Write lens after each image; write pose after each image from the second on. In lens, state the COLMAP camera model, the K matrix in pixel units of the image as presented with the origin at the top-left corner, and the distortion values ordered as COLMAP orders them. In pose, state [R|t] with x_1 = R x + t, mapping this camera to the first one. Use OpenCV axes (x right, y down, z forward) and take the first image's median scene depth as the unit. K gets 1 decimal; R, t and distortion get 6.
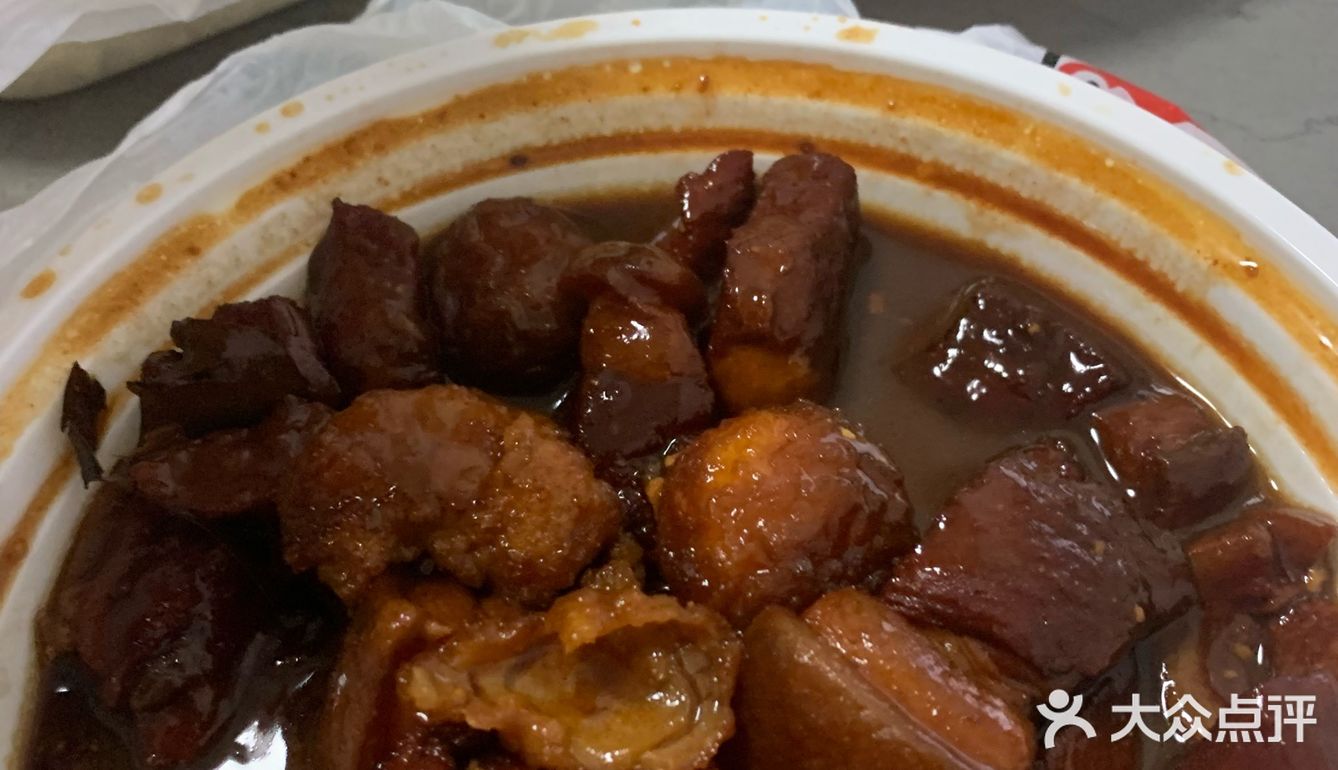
lens RADIAL K [[1410.3, 0, 669.0], [0, 1410.3, 385.0], [0, 0, 1]] dist [0.163372, -0.602472]
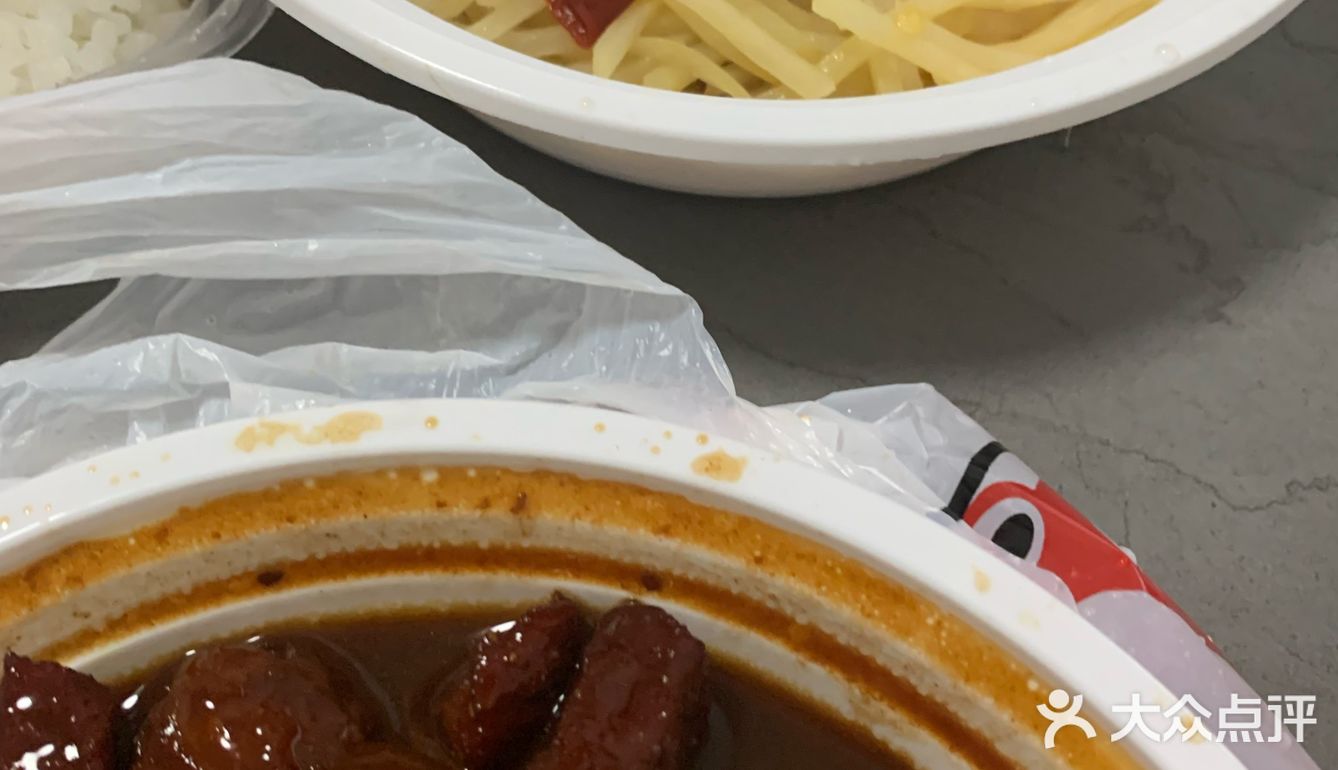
lens RADIAL K [[1431.0, 0, 667.8], [0, 1431.0, 400.8], [0, 0, 1]] dist [0.245955, -1.022471]
pose [[0.997300, 0.059423, 0.043136, 0.069155], [-0.062595, 0.995115, 0.076346, -0.337267], [-0.038389, -0.078840, 0.996148, 0.237375]]
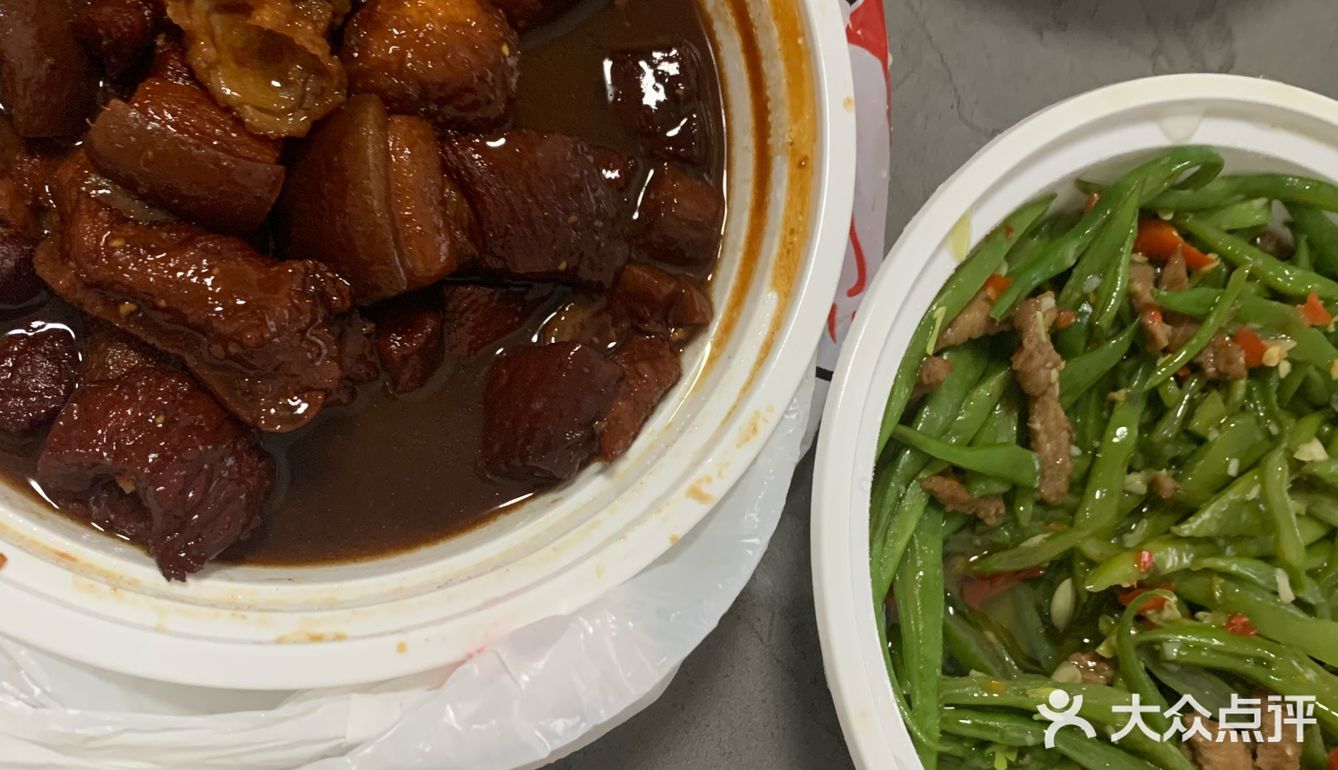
lens RADIAL K [[1410.3, 0, 669.0], [0, 1410.3, 385.0], [0, 0, 1]] dist [0.163372, -0.602472]
pose [[0.728998, 0.658478, 0.187002, 0.167731], [-0.683880, 0.688842, 0.240426, -0.162966], [0.029500, -0.303157, 0.952484, -0.418576]]
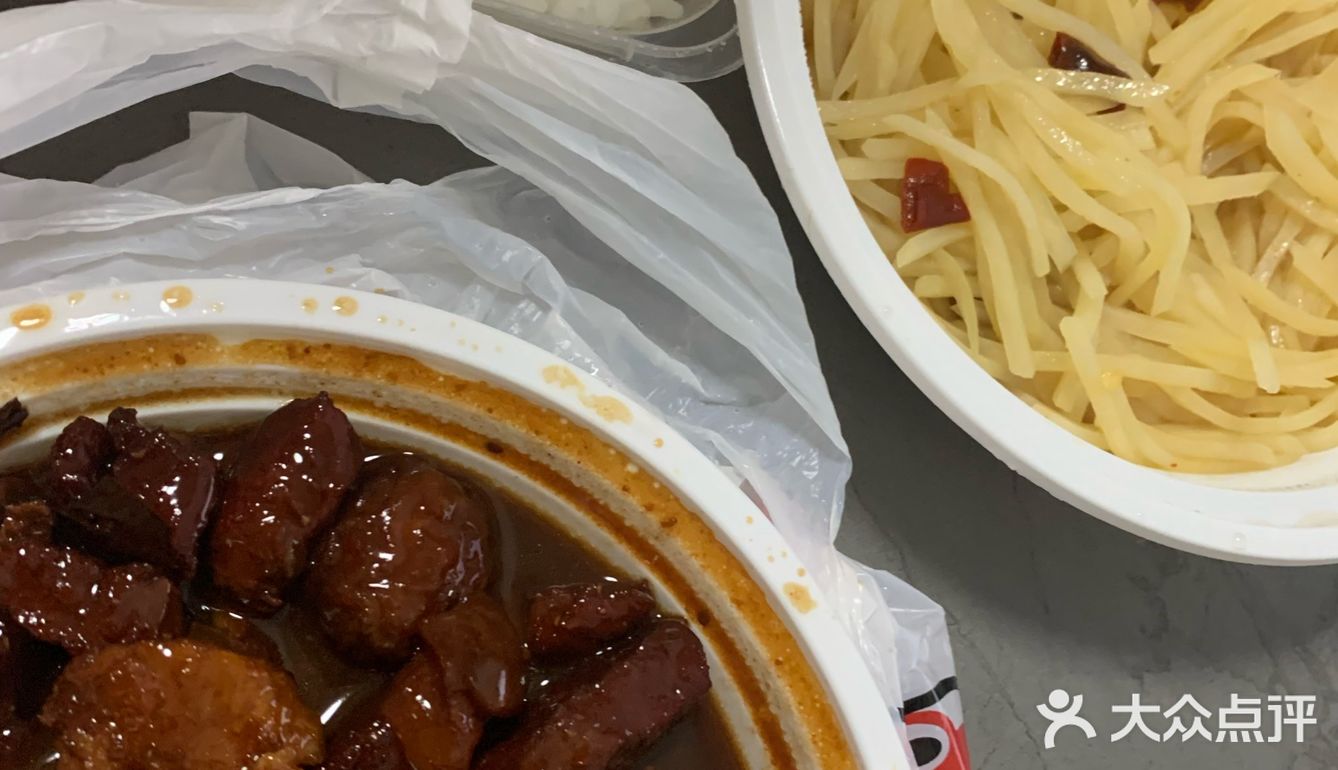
lens RADIAL K [[1410.3, 0, 669.0], [0, 1410.3, 385.0], [0, 0, 1]] dist [0.163372, -0.602472]
pose [[0.737933, 0.663656, 0.122541, -0.176673], [-0.674417, 0.718485, 0.170120, -0.474880], [0.024858, -0.208181, 0.977774, -0.011708]]
